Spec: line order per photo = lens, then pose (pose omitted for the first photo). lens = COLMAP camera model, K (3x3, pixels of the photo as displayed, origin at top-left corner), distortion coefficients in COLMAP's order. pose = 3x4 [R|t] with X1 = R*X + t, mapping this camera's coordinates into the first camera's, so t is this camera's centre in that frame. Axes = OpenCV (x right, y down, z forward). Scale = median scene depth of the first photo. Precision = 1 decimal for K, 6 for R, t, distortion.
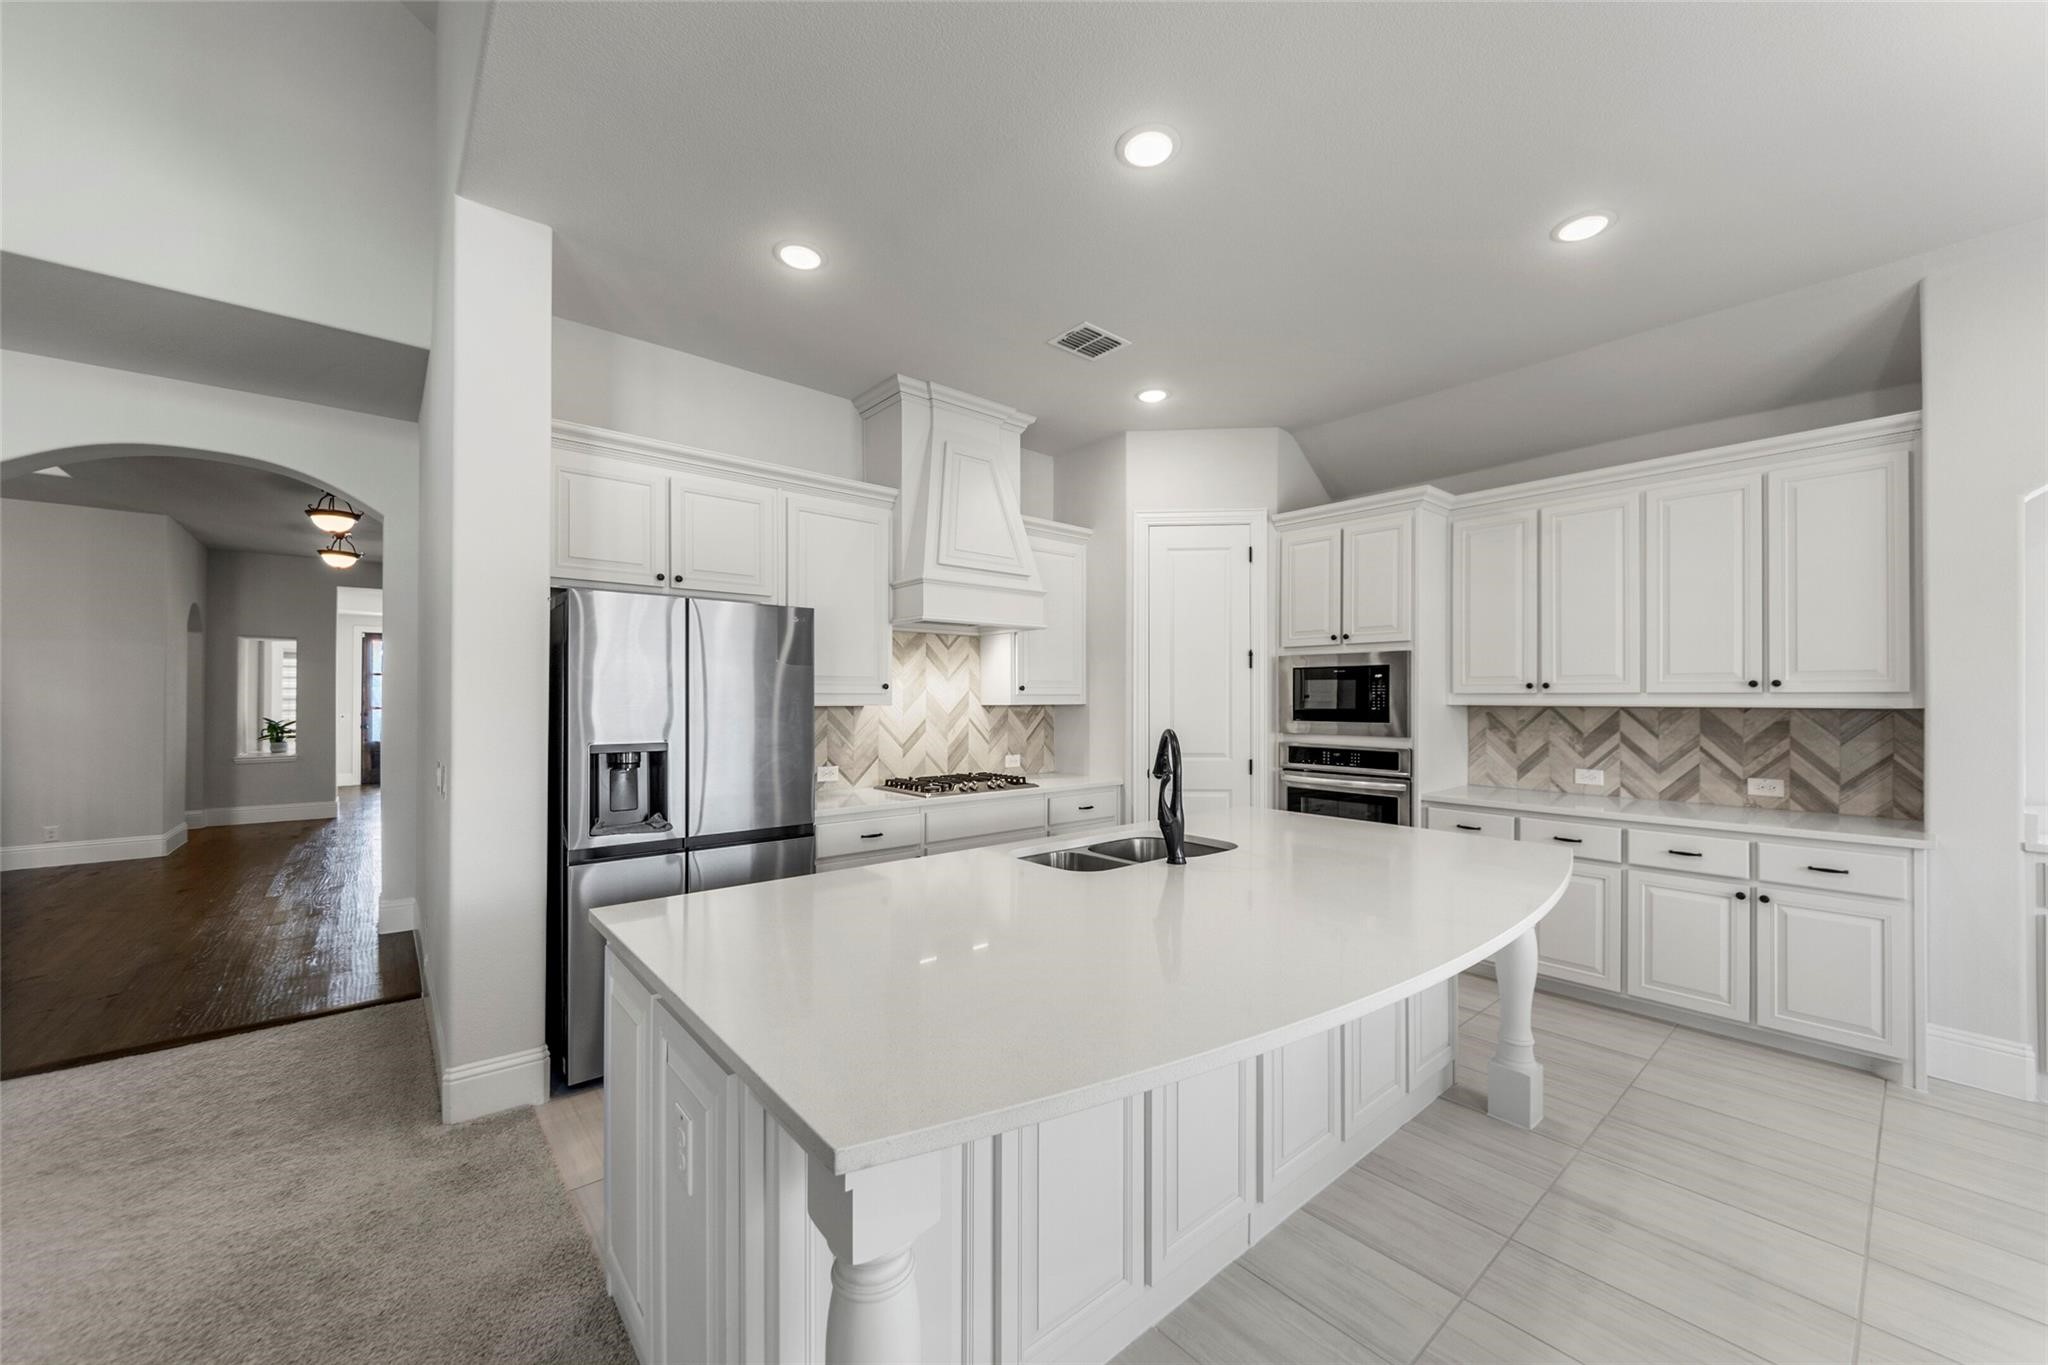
lens RADIAL K [[767.2, 0, 1033.2], [0, 767.2, 693.7], [0, 0, 1]] dist [-0.002390, -0.000239]
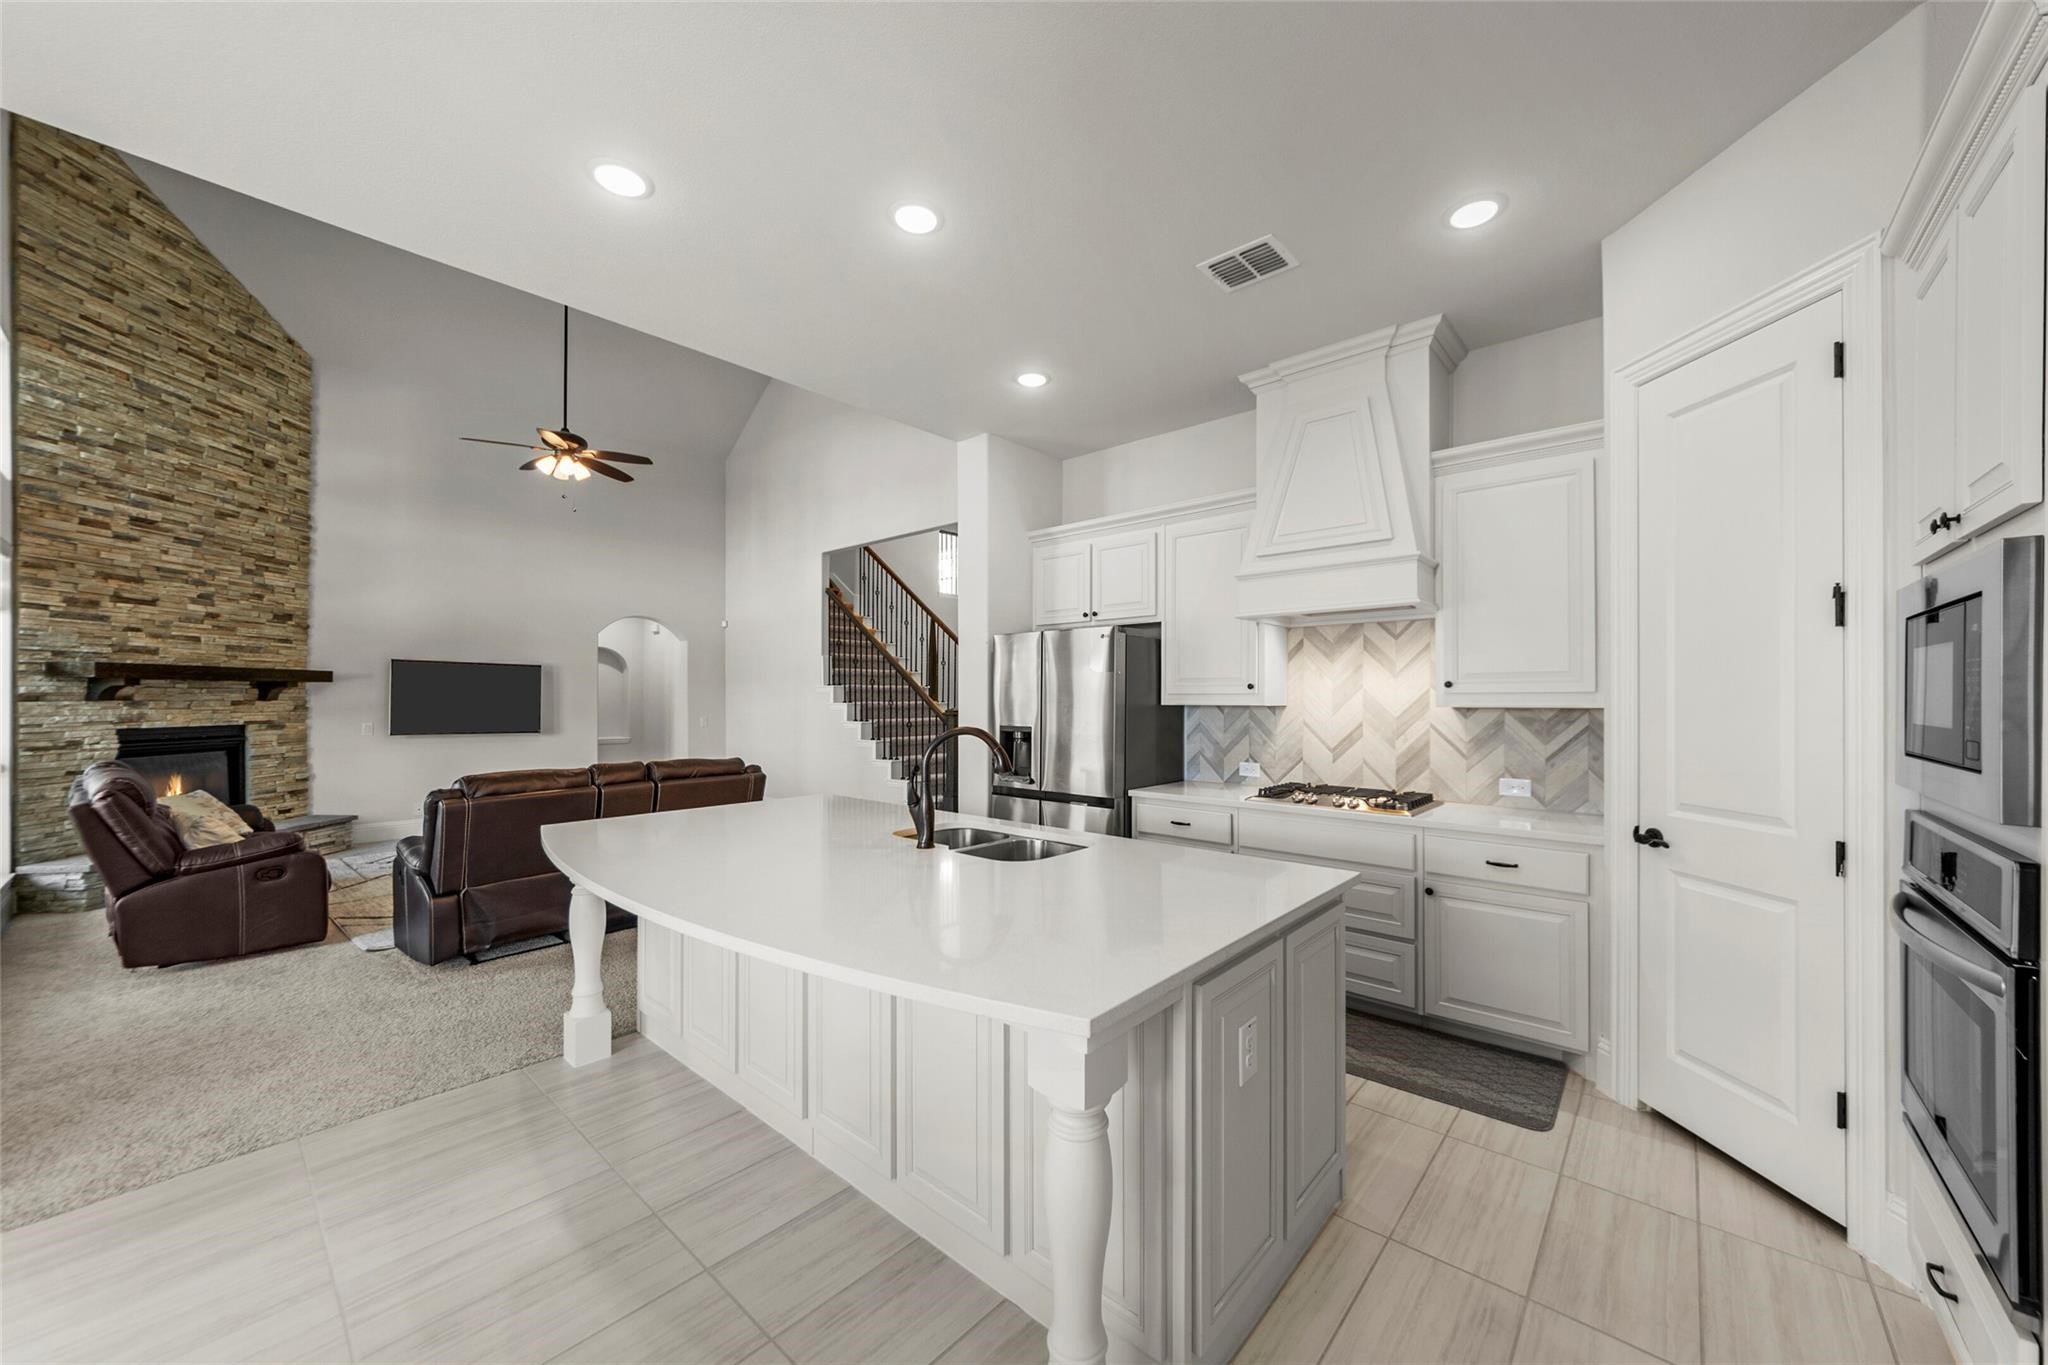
lens RADIAL K [[737.1, 0, 1031.4], [0, 737.1, 694.6], [0, 0, 1]] dist [-0.003053, -0.000844]
pose [[0.142976, -0.006487, -0.989705, 0.661721], [0.004165, 0.999974, -0.005952, 0.005400], [0.989717, -0.003272, 0.142999, 0.529250]]
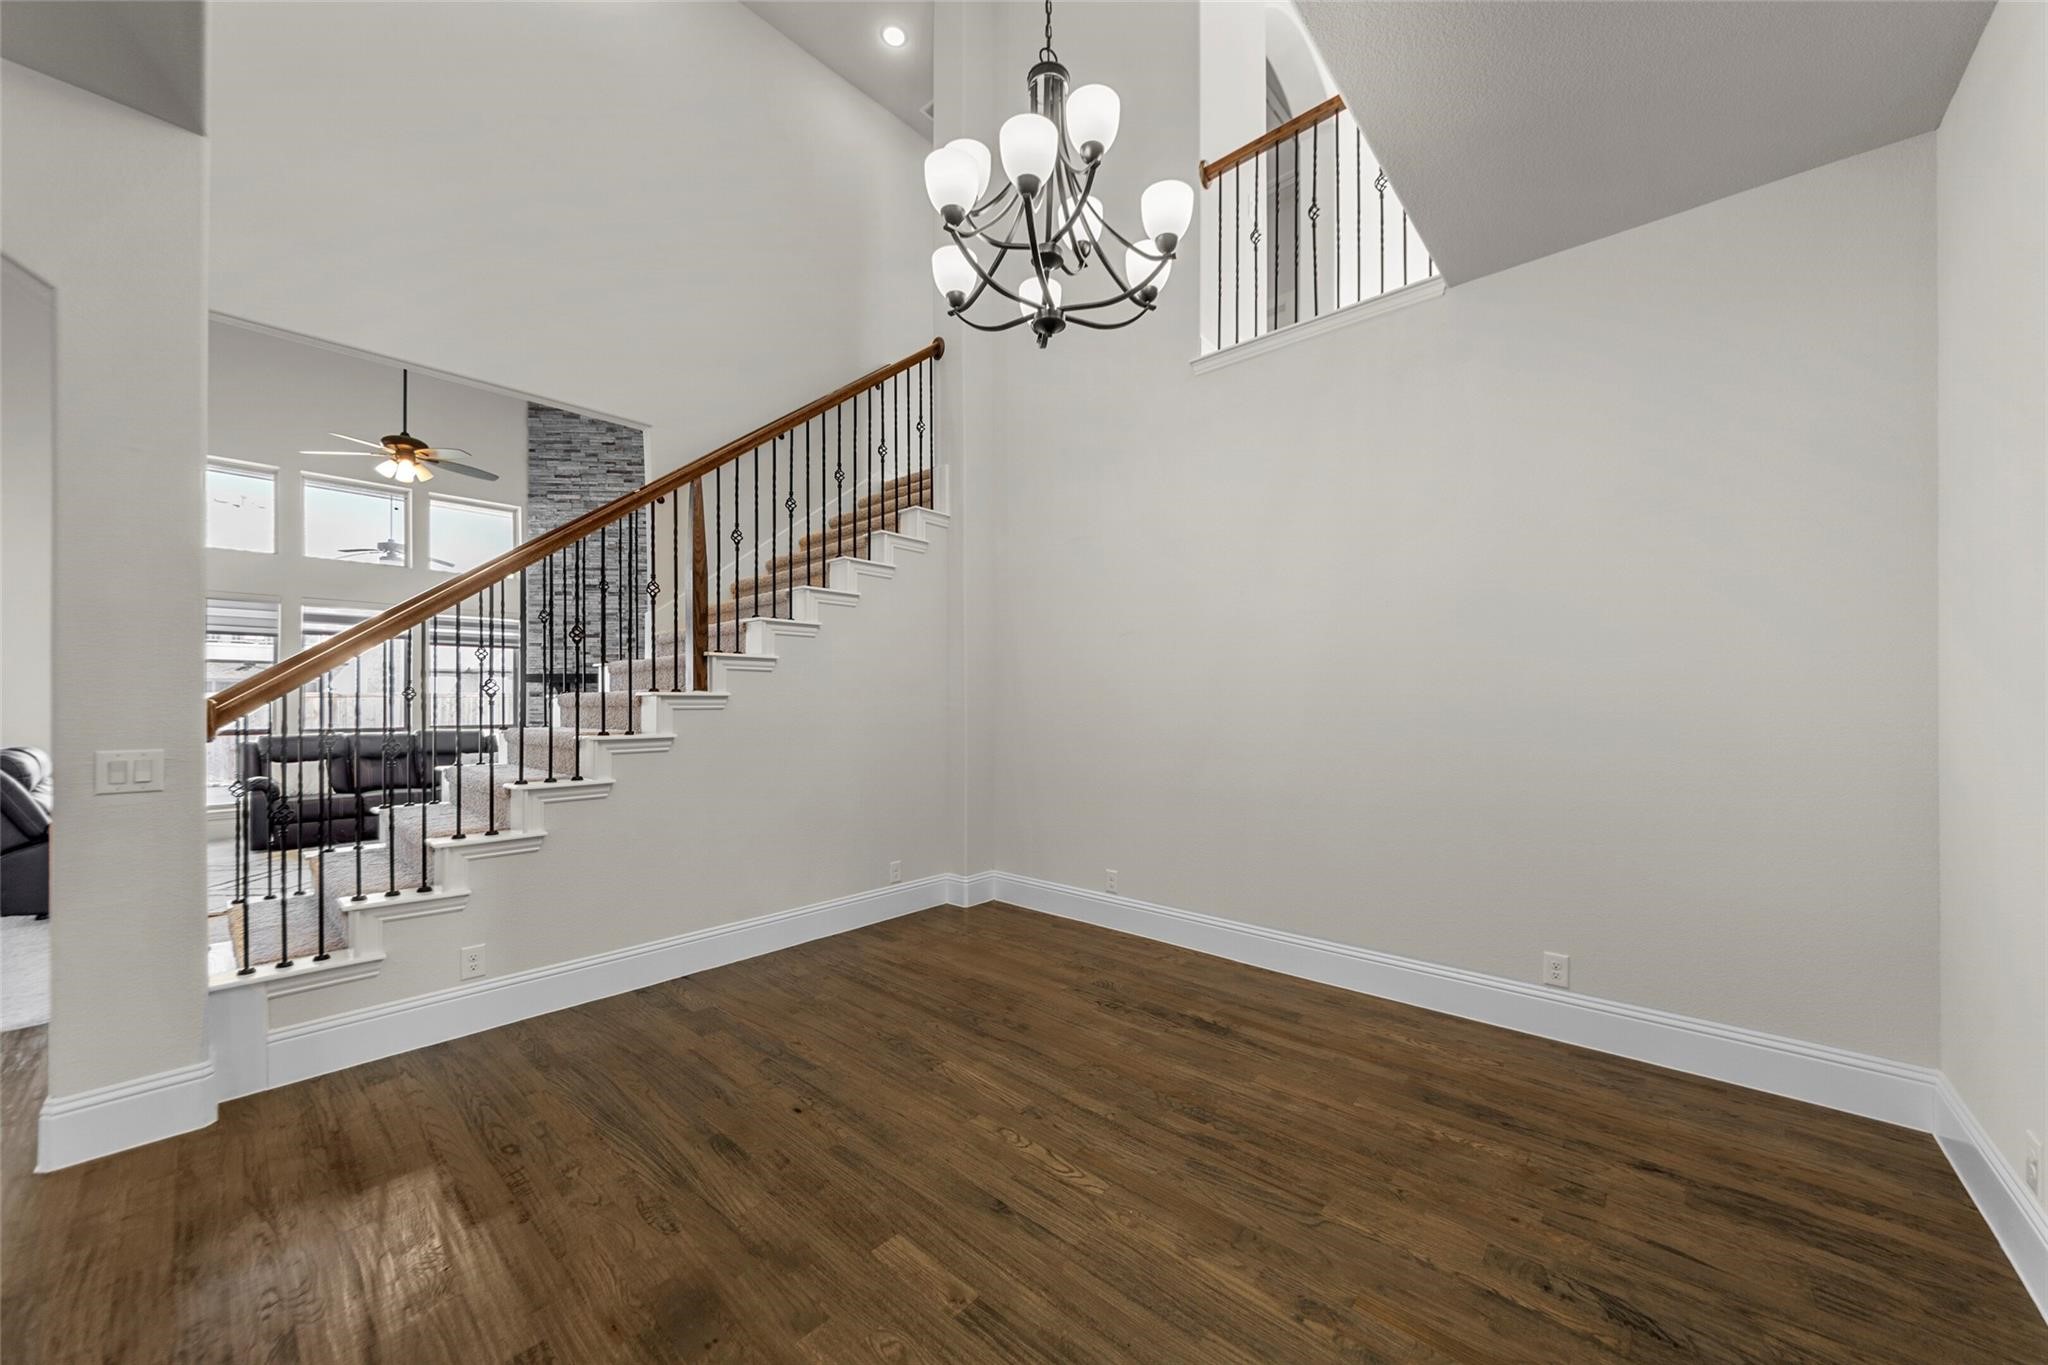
lens RADIAL K [[737.1, 0, 1033.8], [0, 737.1, 694.0], [0, 0, 1]] dist [-0.003053, -0.000844]
pose [[-0.991277, -0.002886, -0.131765, -1.767913], [-0.000448, 0.999828, -0.018531, 0.036863], [0.131796, -0.018310, -0.991108, 1.409696]]
